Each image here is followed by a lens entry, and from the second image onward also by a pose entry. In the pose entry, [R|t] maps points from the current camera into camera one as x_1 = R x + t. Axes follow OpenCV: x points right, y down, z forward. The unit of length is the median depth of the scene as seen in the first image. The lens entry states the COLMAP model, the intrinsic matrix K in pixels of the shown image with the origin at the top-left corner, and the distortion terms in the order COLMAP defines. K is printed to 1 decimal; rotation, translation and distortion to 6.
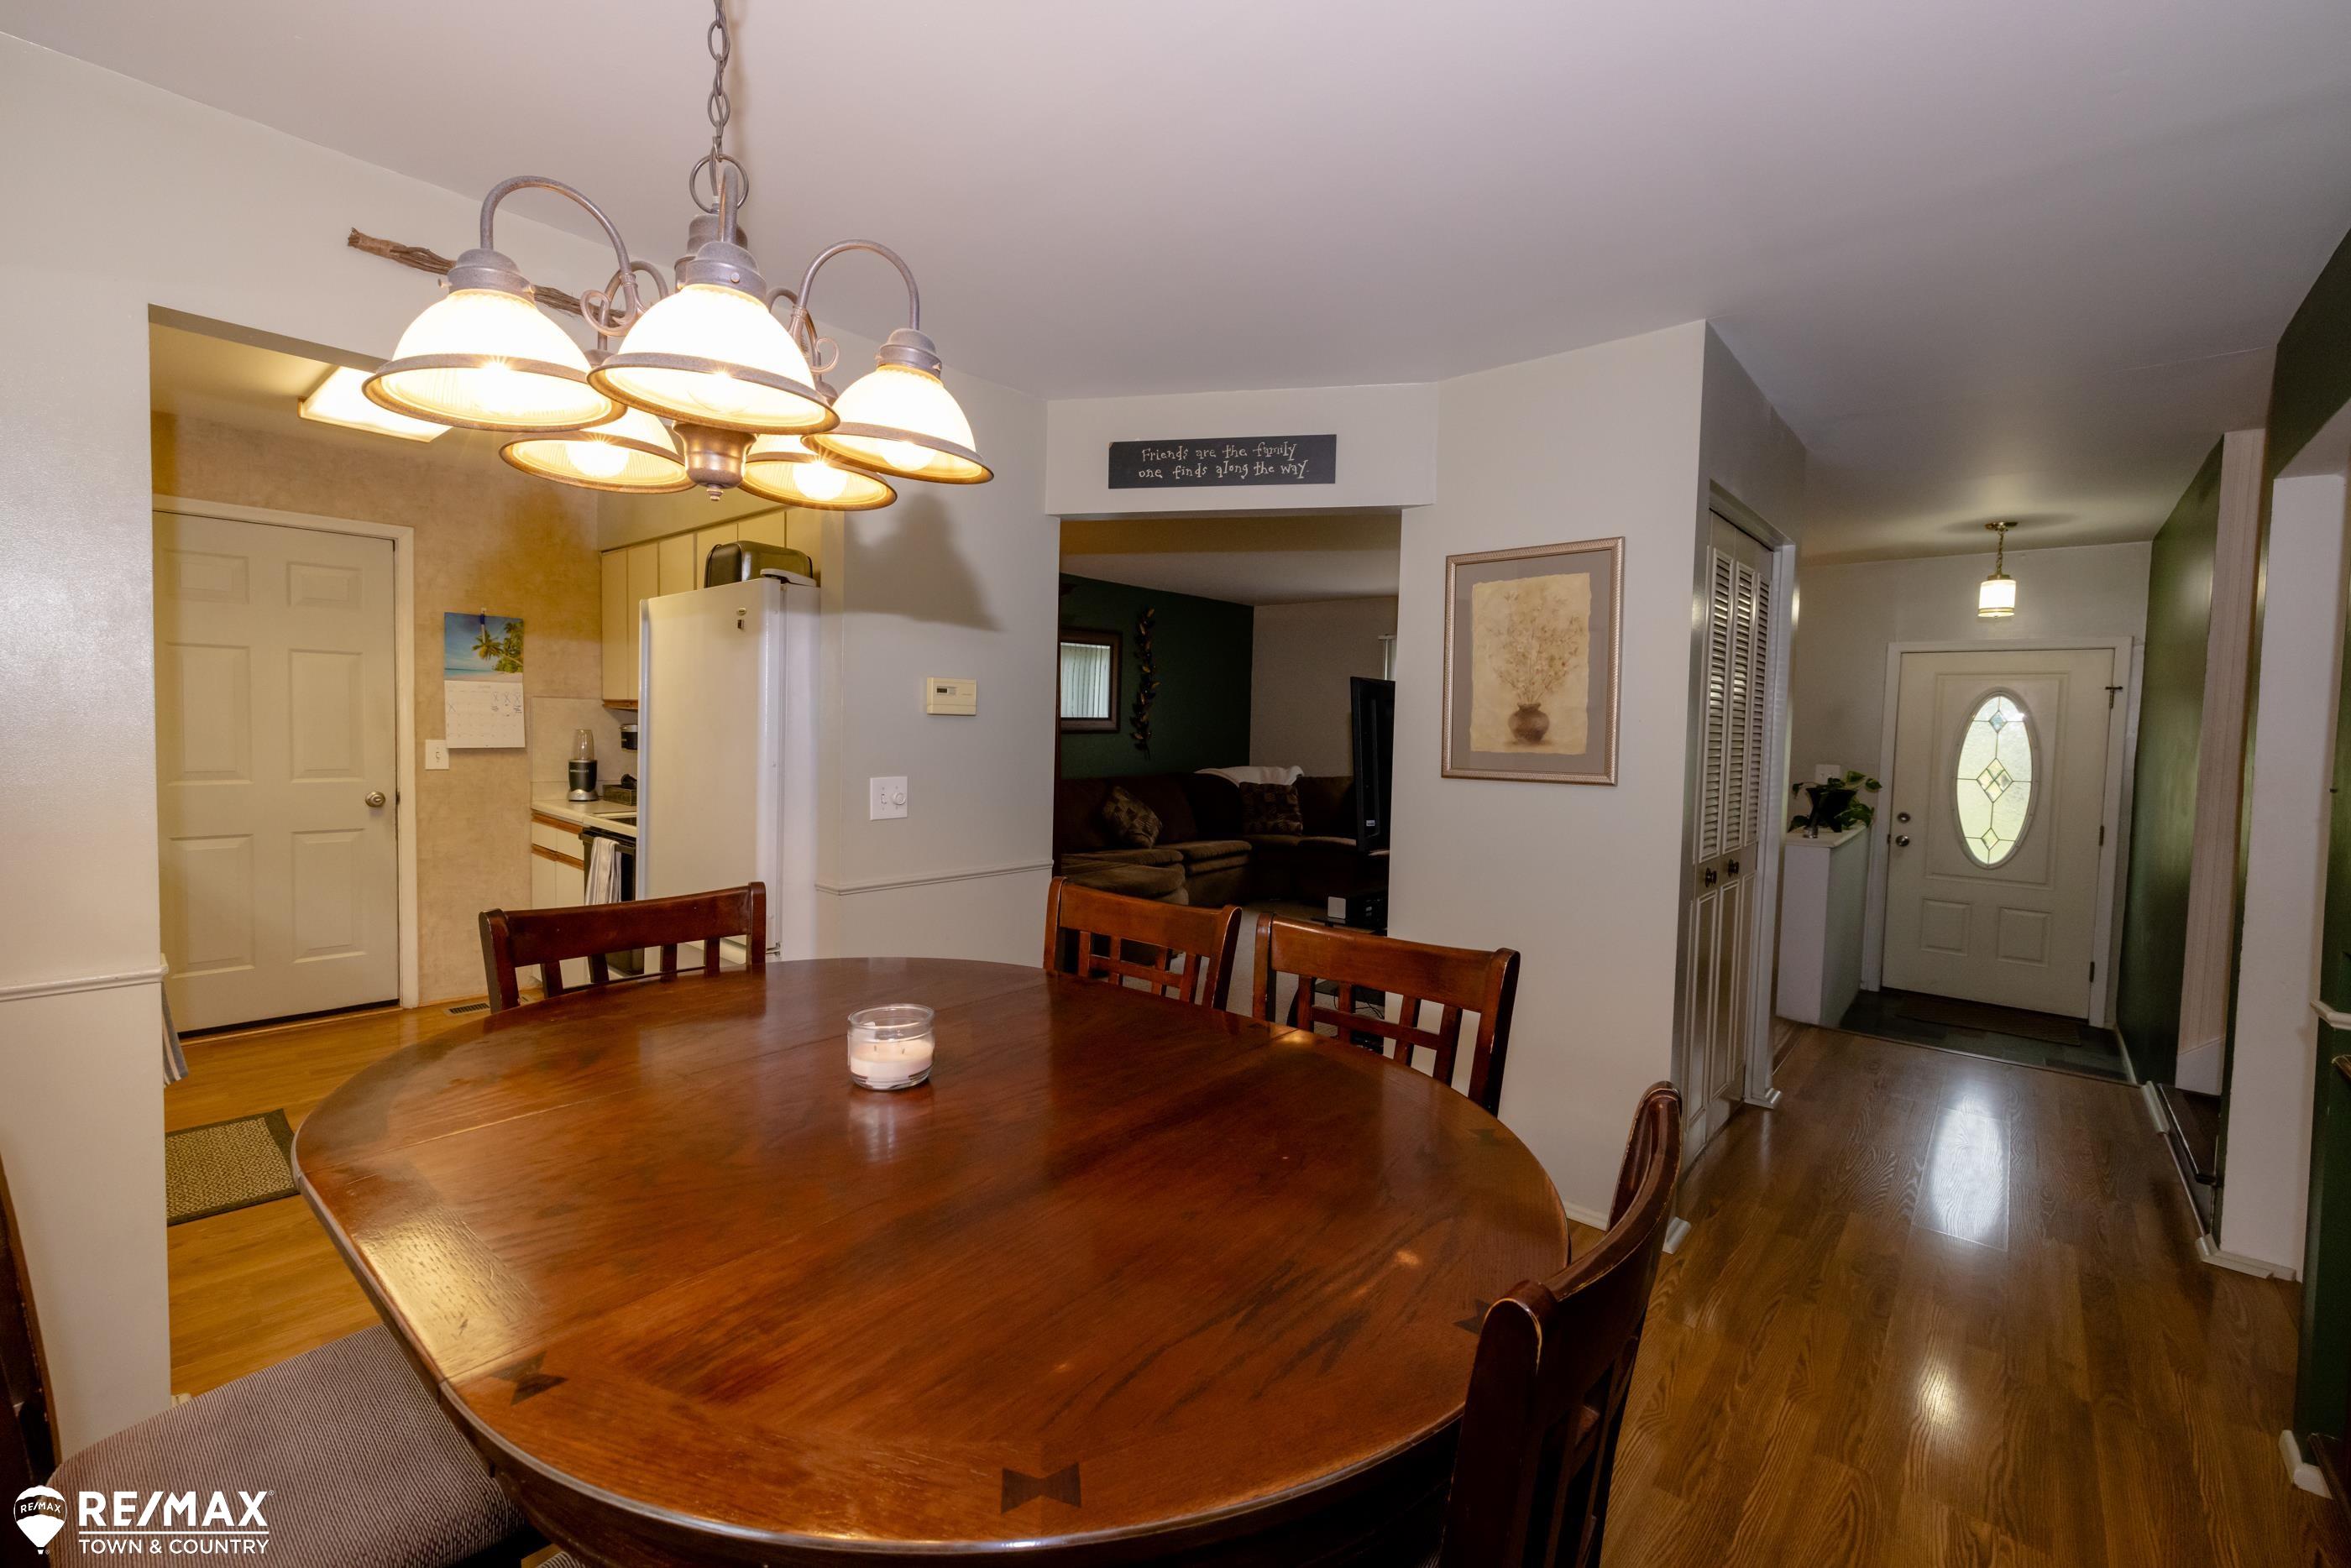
lens RADIAL K [[976.9, 0, 1162.7], [0, 976.9, 761.9], [0, 0, 1]] dist [-0.006844, 0.003341]
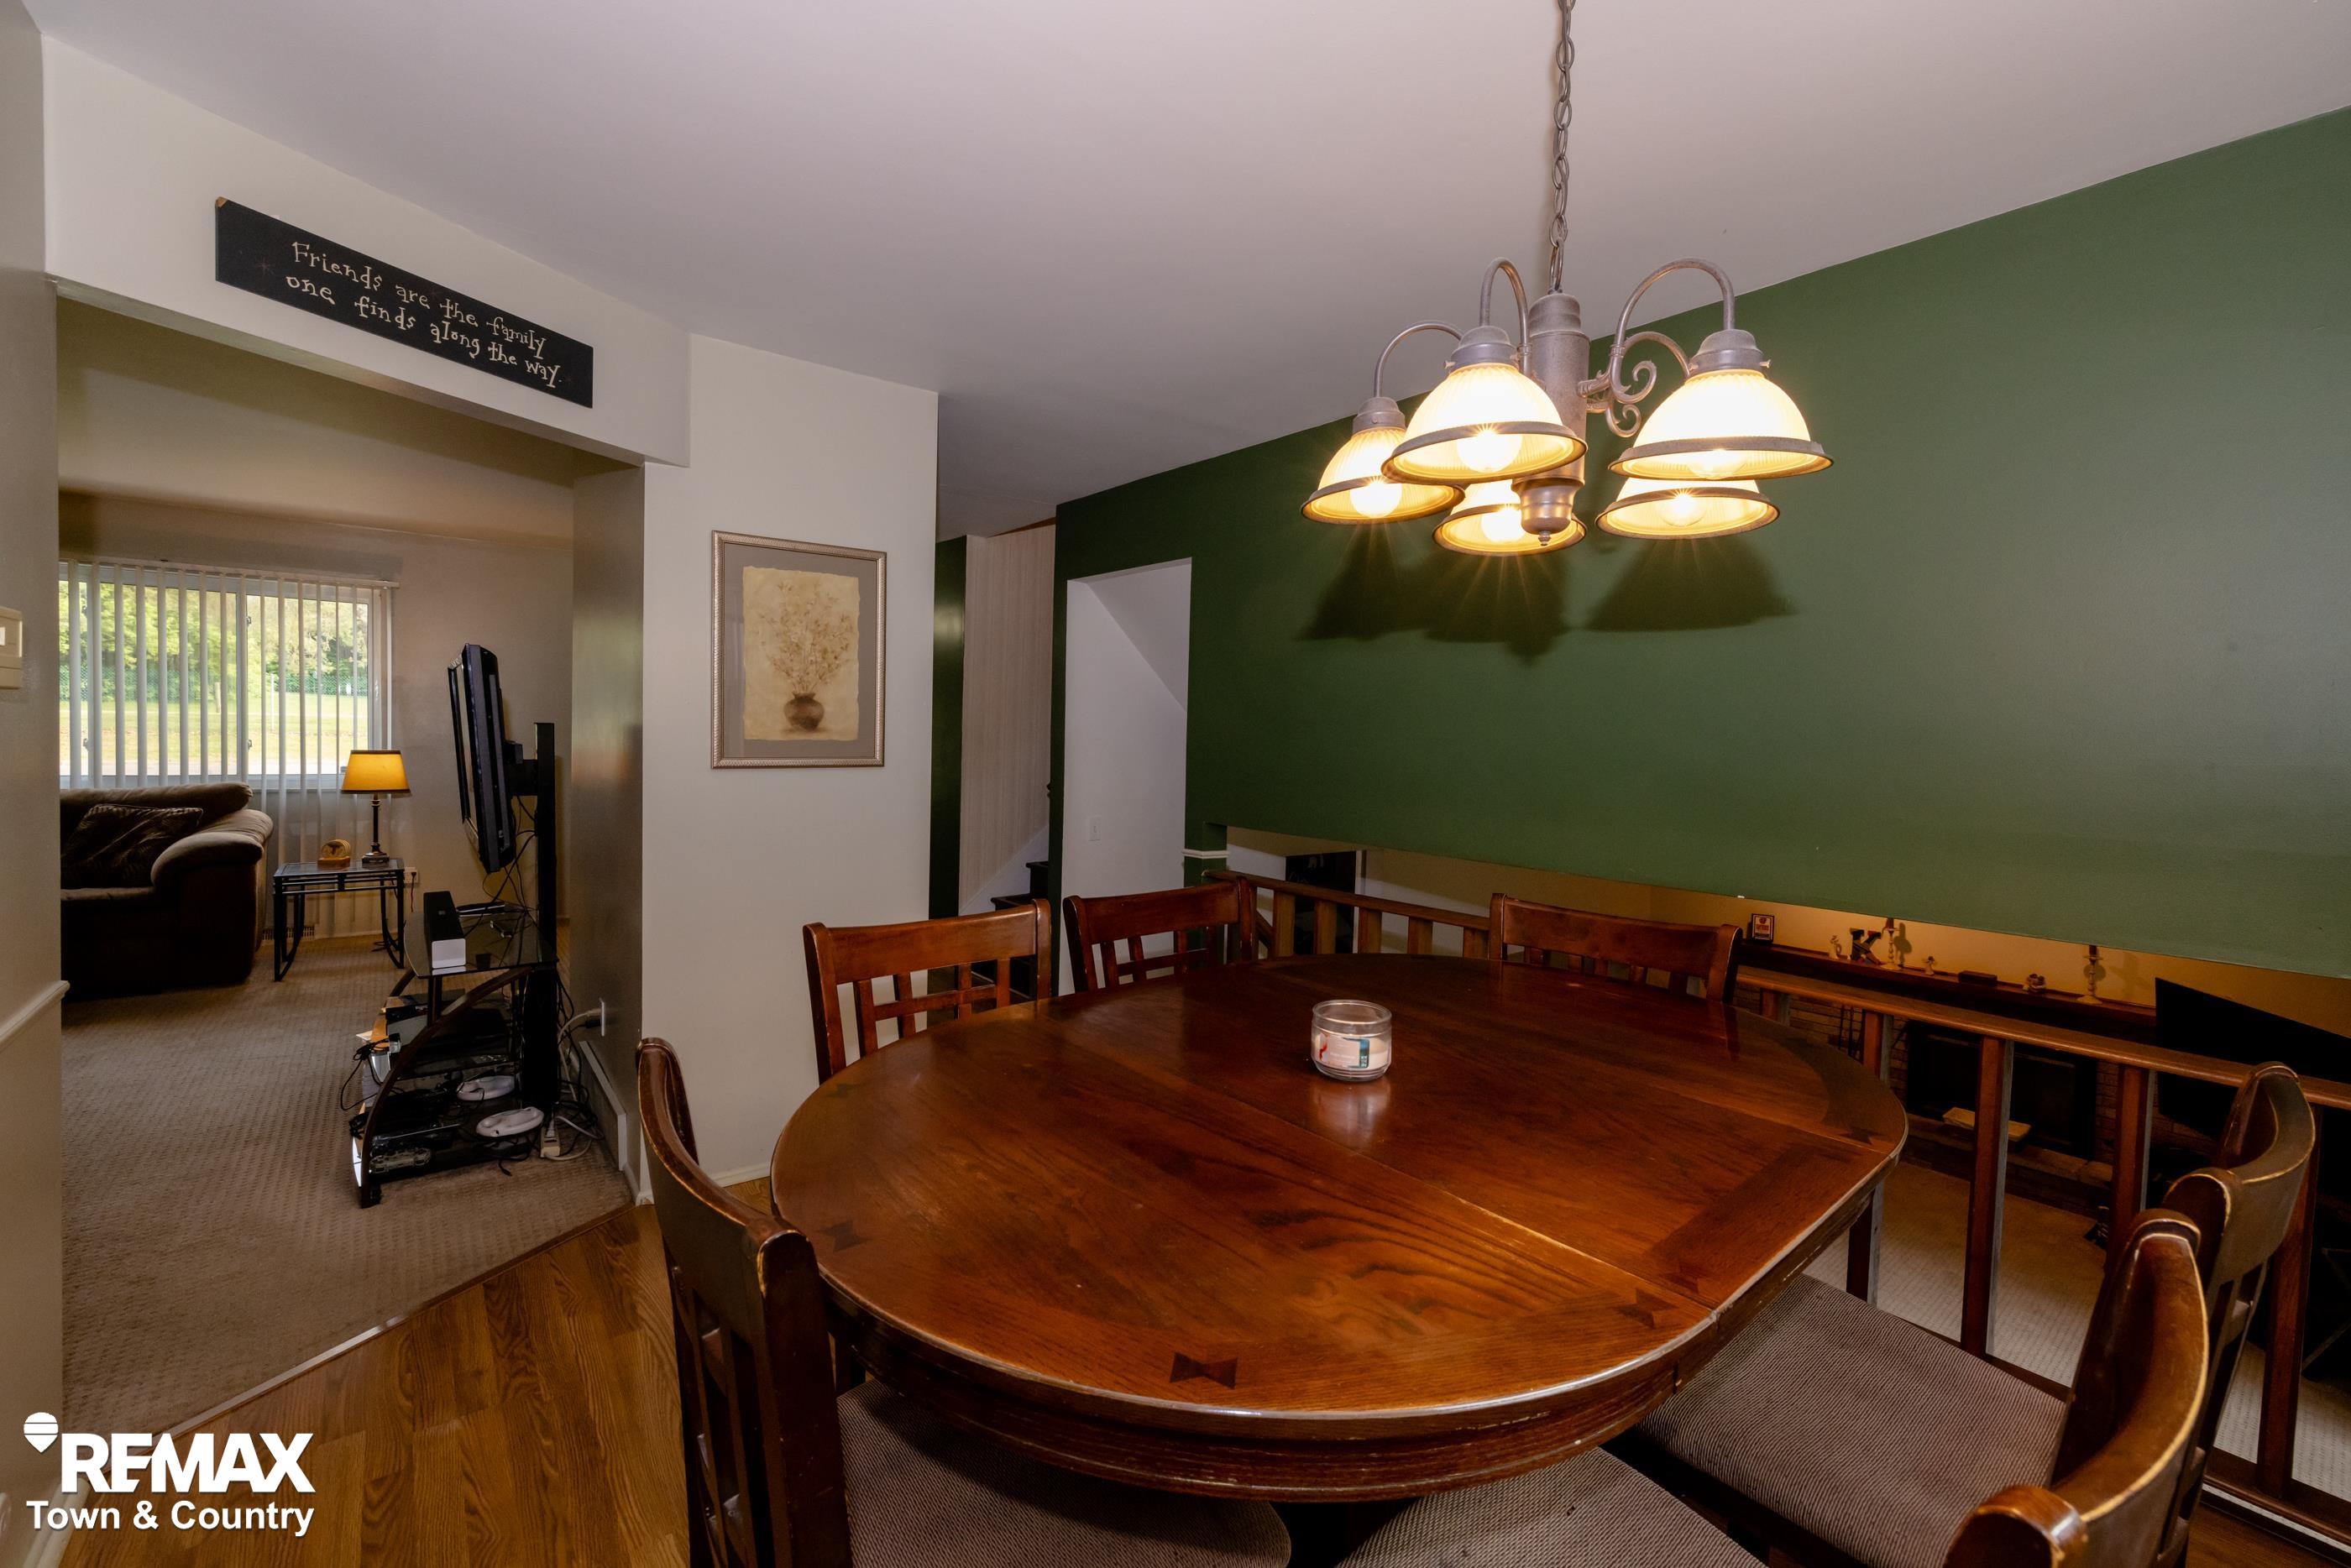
lens RADIAL K [[976.9, 0, 1162.7], [0, 976.9, 761.9], [0, 0, 1]] dist [-0.006844, 0.003341]
pose [[0.189461, -0.050252, 0.980601, -0.578677], [0.020467, 0.998675, 0.047224, -0.027532], [-0.981675, 0.011122, 0.190238, 0.430432]]
